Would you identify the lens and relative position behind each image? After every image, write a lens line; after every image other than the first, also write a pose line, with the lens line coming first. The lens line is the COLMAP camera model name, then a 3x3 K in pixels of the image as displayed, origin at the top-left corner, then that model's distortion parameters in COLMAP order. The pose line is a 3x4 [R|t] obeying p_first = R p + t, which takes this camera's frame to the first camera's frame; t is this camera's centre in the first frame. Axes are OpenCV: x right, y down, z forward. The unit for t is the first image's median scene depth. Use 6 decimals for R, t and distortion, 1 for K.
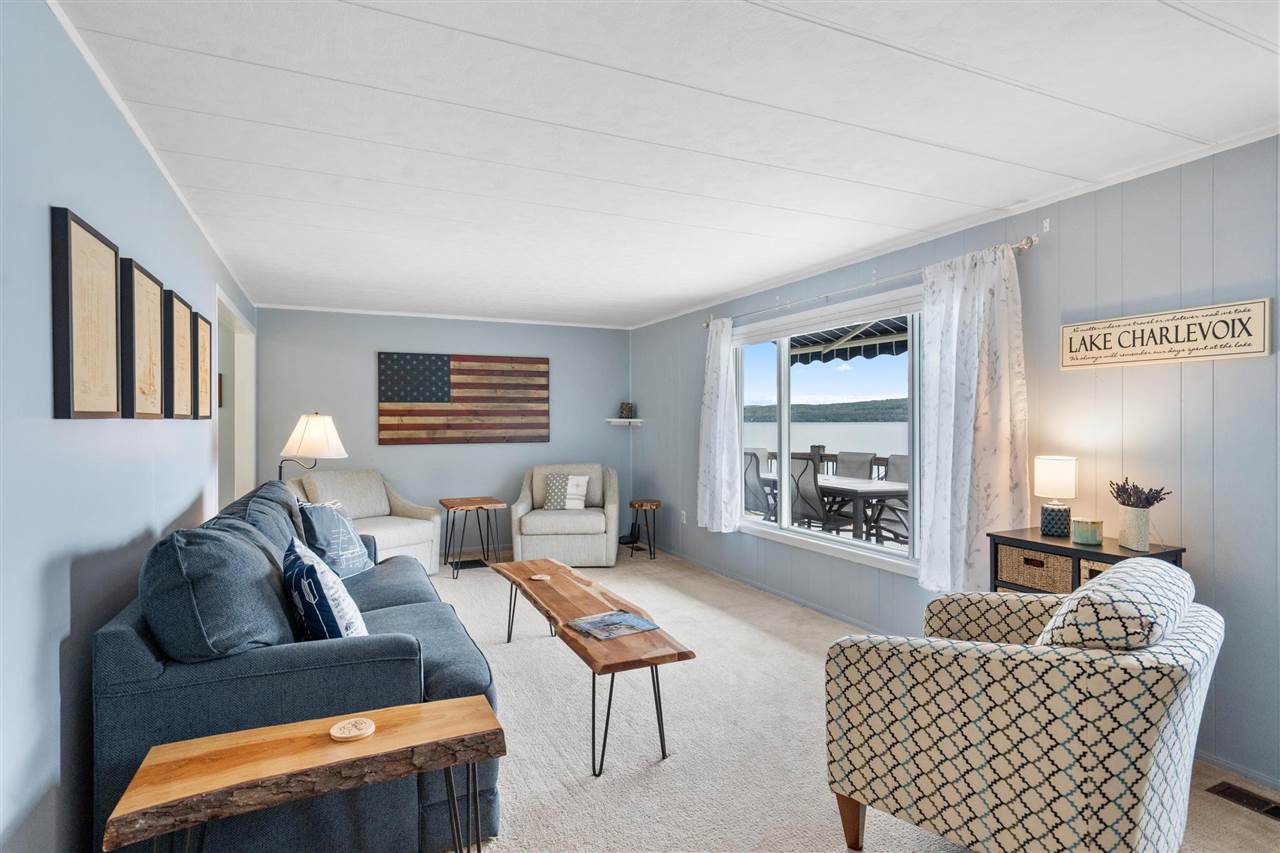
lens RADIAL K [[661.1, 0, 629.9], [0, 661.1, 431.6], [0, 0, 1]] dist [0.001483, 0.000382]
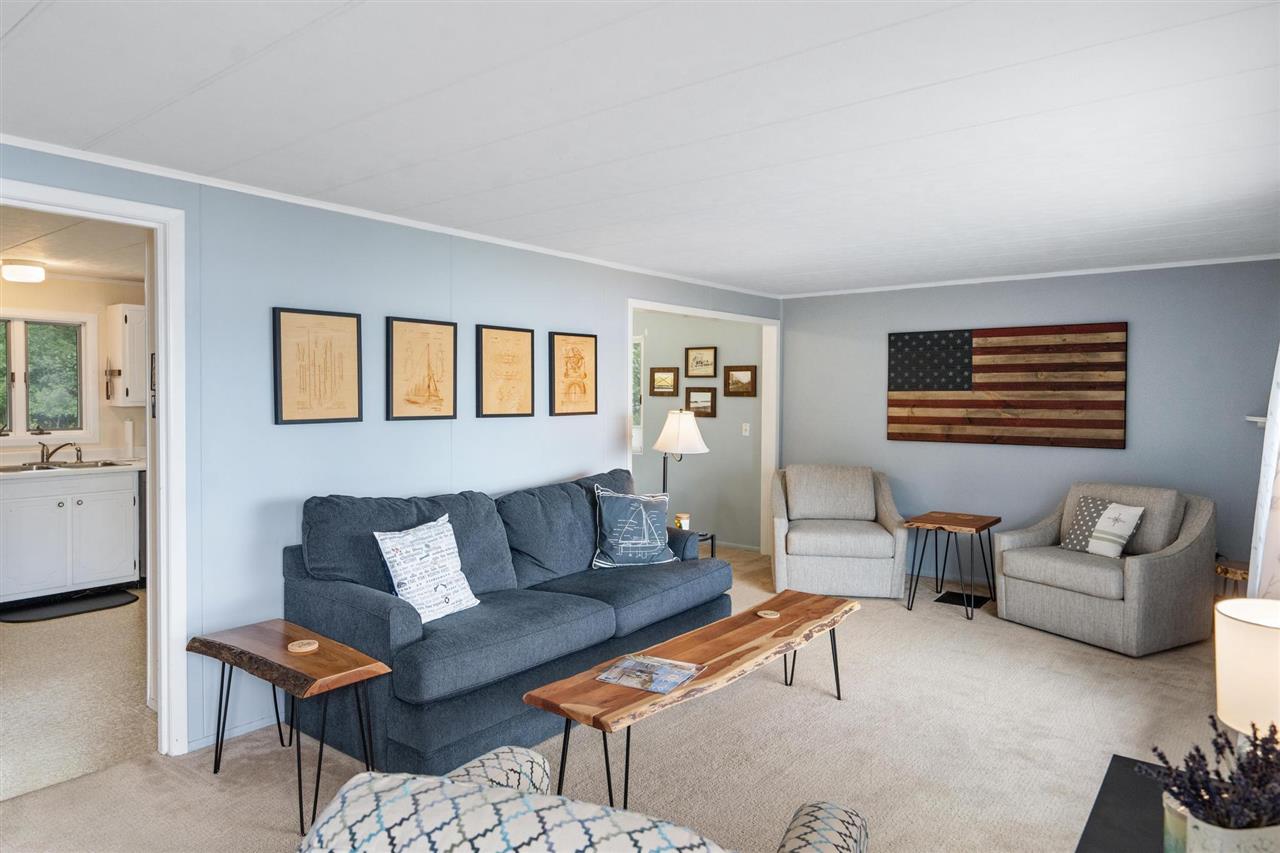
lens RADIAL K [[790.8, 0, 650.5], [0, 790.8, 419.2], [0, 0, 1]] dist [-0.016153, 0.000739]
pose [[0.448625, 0.035200, -0.893026, 0.409418], [-0.019274, 0.999373, 0.029709, -0.031849], [0.893512, 0.003884, 0.449022, 0.251232]]
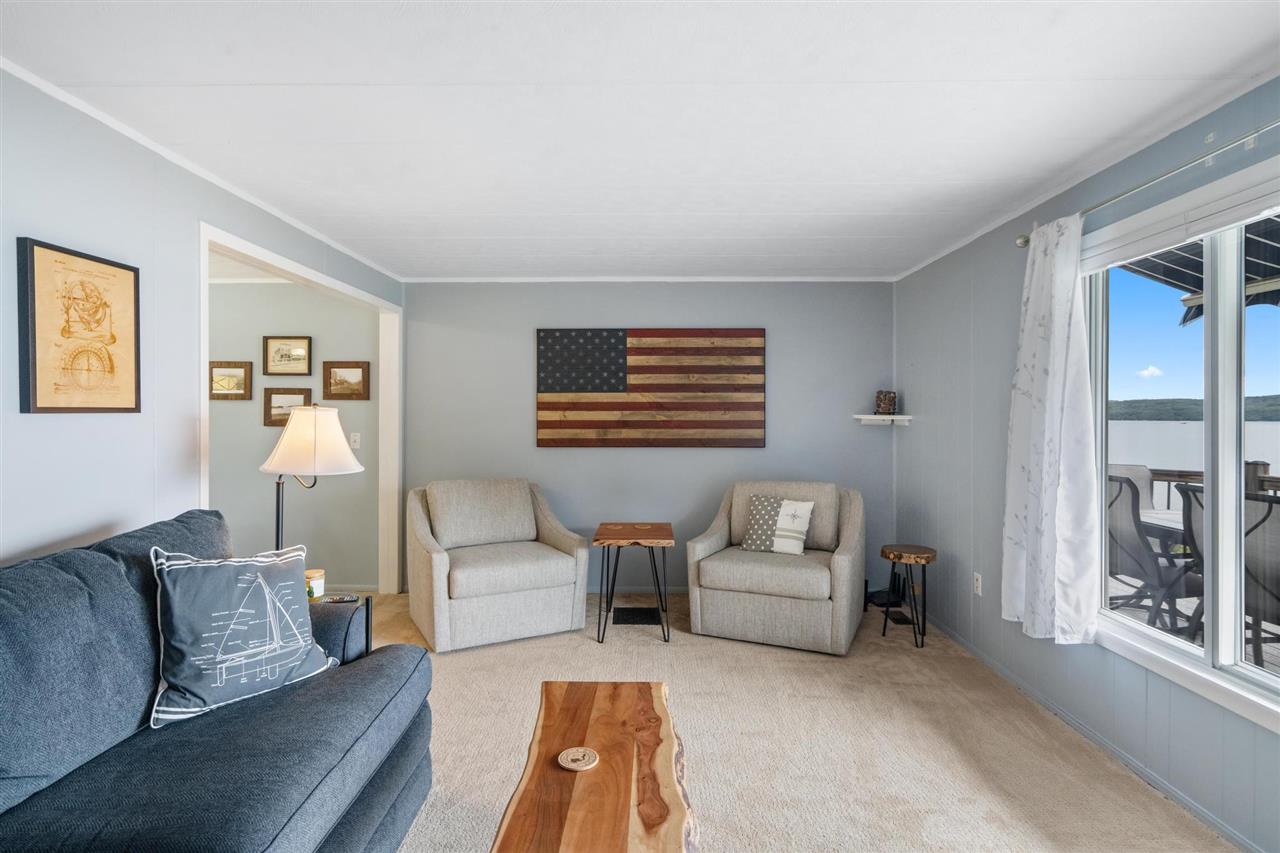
lens RADIAL K [[633.3, 0, 633.5], [0, 633.3, 421.0], [0, 0, 1]] dist [0.002391, 0.000612]
pose [[0.897934, 0.007946, -0.440058, 0.054927], [-0.012131, 0.999904, -0.006699, -0.007095], [0.439963, 0.011354, 0.897944, 0.372095]]
